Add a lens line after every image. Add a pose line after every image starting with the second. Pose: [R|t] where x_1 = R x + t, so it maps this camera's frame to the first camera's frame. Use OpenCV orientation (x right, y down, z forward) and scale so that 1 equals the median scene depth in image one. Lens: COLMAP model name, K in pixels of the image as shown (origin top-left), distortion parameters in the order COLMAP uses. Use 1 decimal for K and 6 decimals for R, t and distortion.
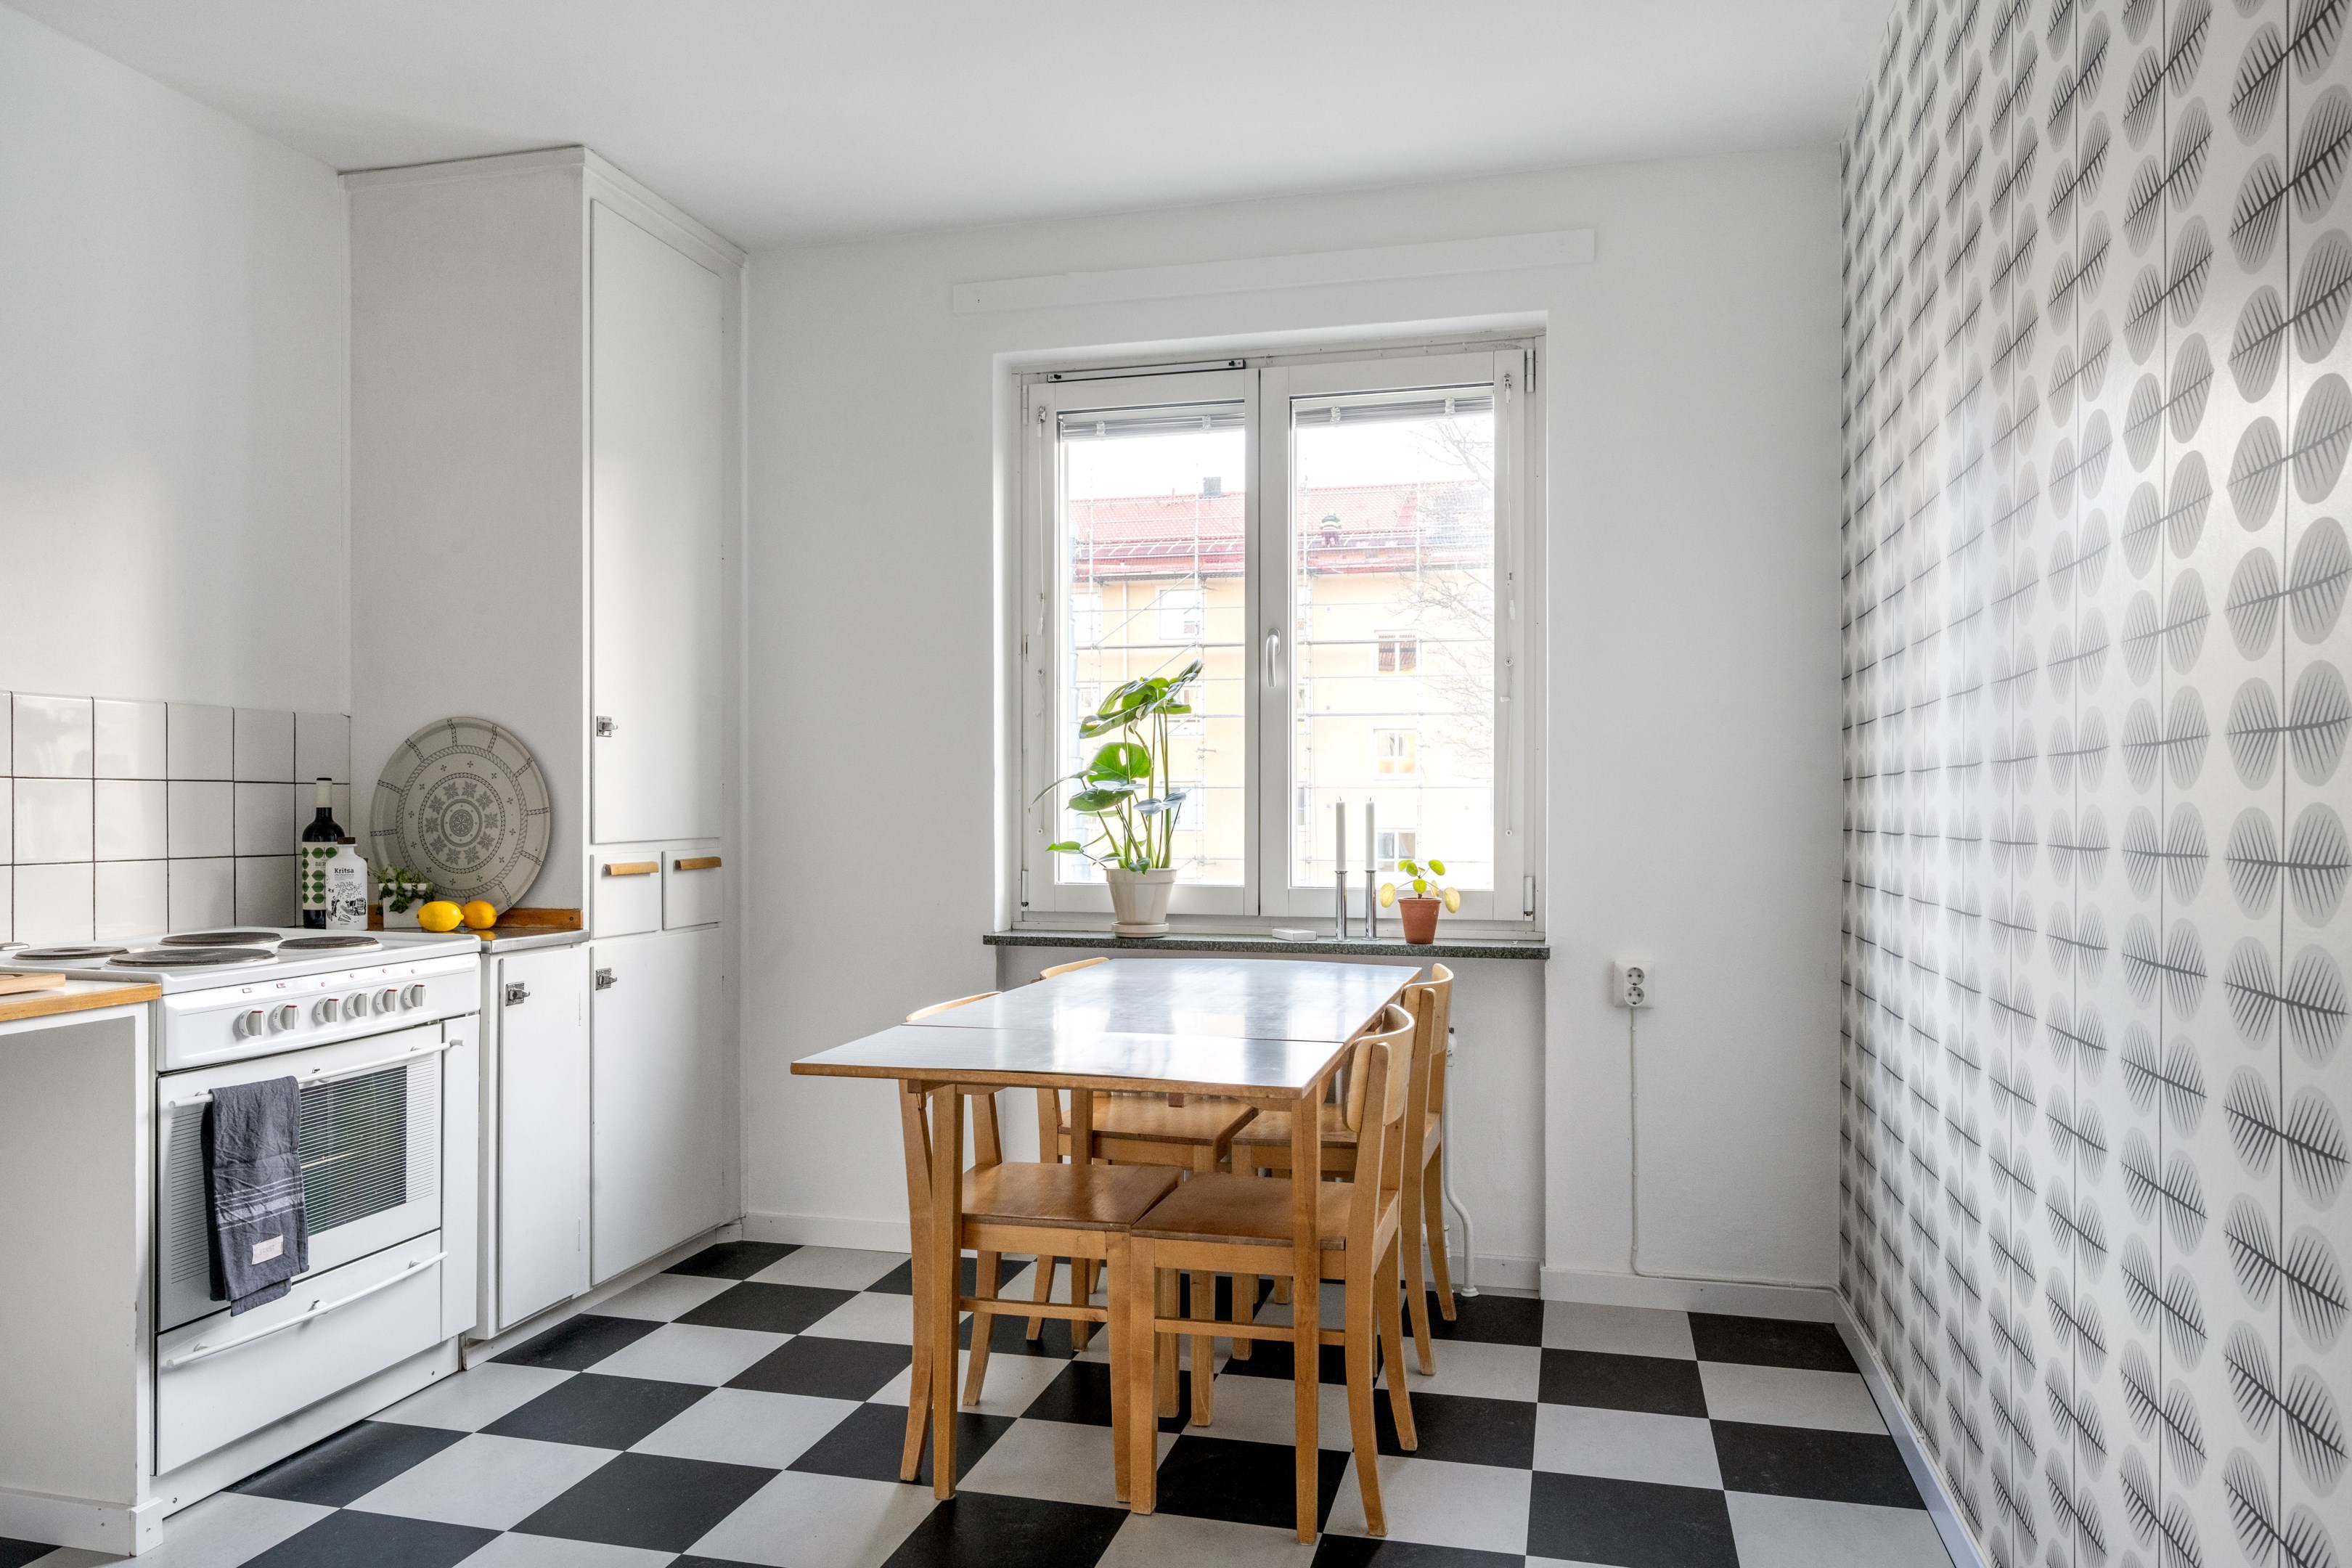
lens RADIAL K [[1569.7, 0, 1176.0], [0, 1569.7, 784.0], [0, 0, 1]] dist [0.000728, 0.000987]
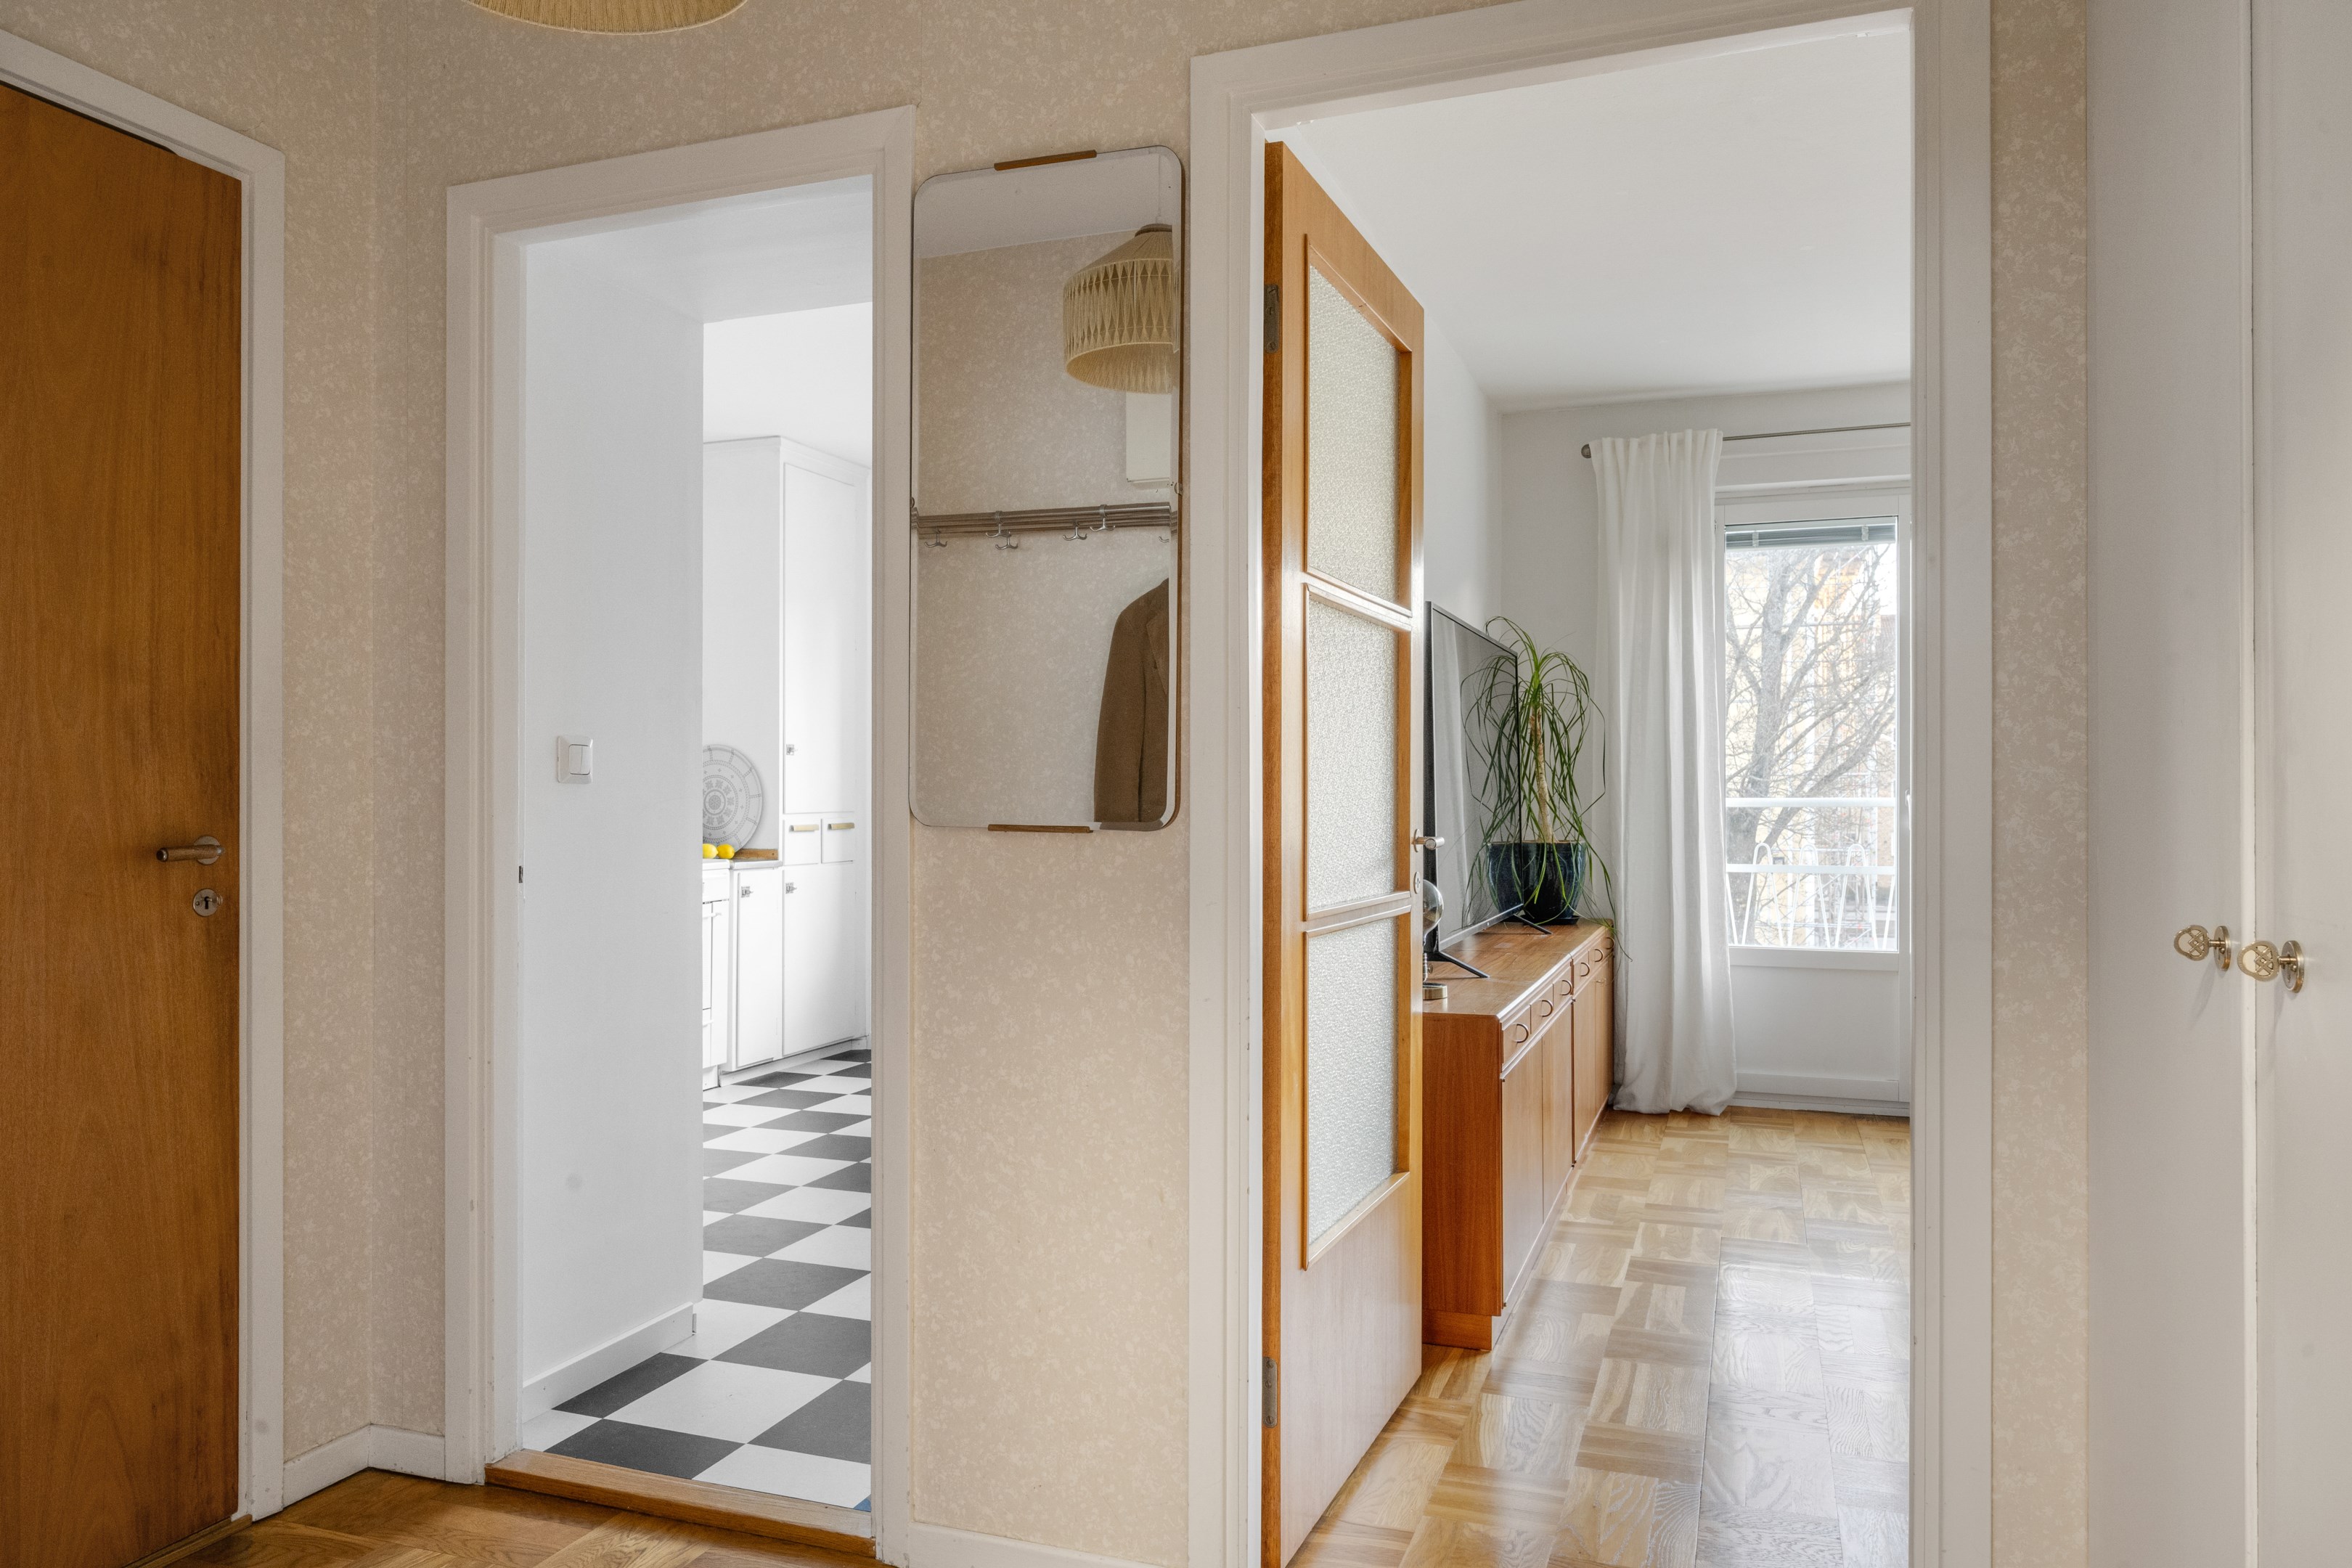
lens RADIAL K [[1569.7, 0, 1176.0], [0, 1569.7, 784.0], [0, 0, 1]] dist [0.000728, 0.000987]
pose [[0.994957, 0.003269, -0.100253, 0.273245], [-0.002724, 0.999981, 0.005575, -0.008453], [0.100269, -0.005274, 0.994946, -0.795493]]
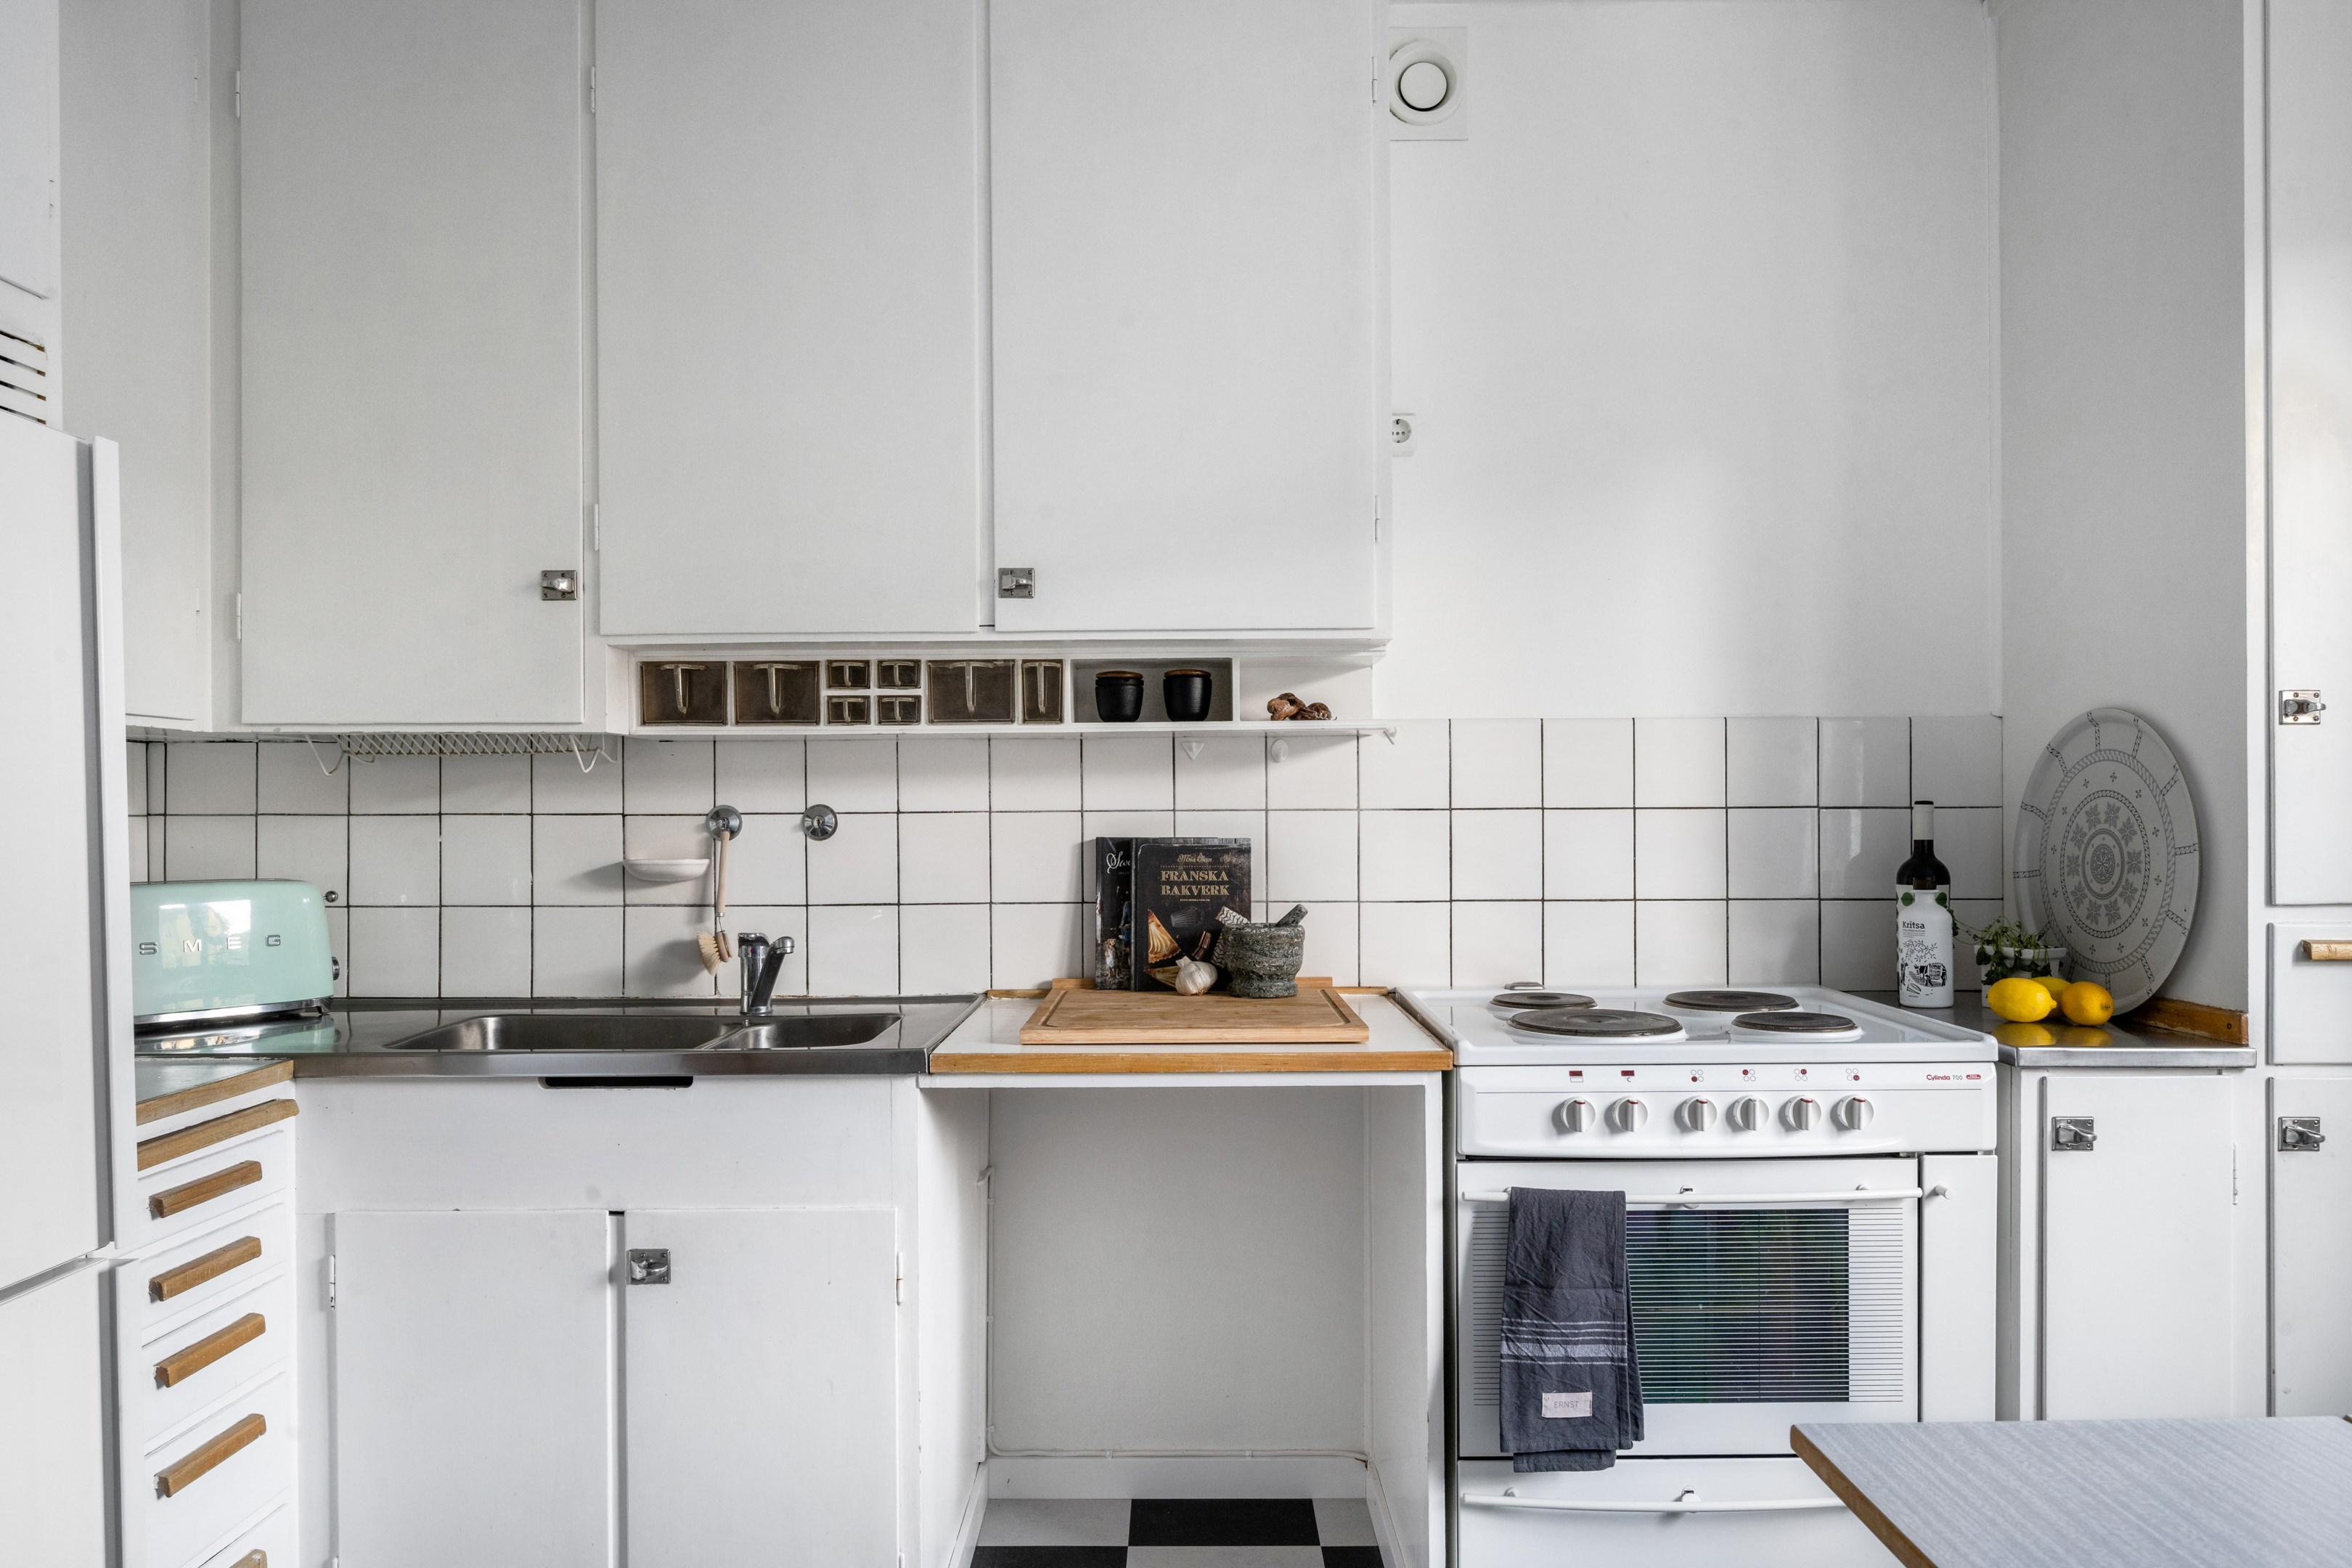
lens RADIAL K [[1545.7, 0, 1176.4], [0, 1545.7, 827.0], [0, 0, 1]] dist [-0.001064, -0.000724]
pose [[0.248026, 0.003607, -0.968747, 0.095789], [0.018346, 0.999796, 0.008420, -0.004266], [0.968580, -0.019861, 0.247910, 0.462218]]
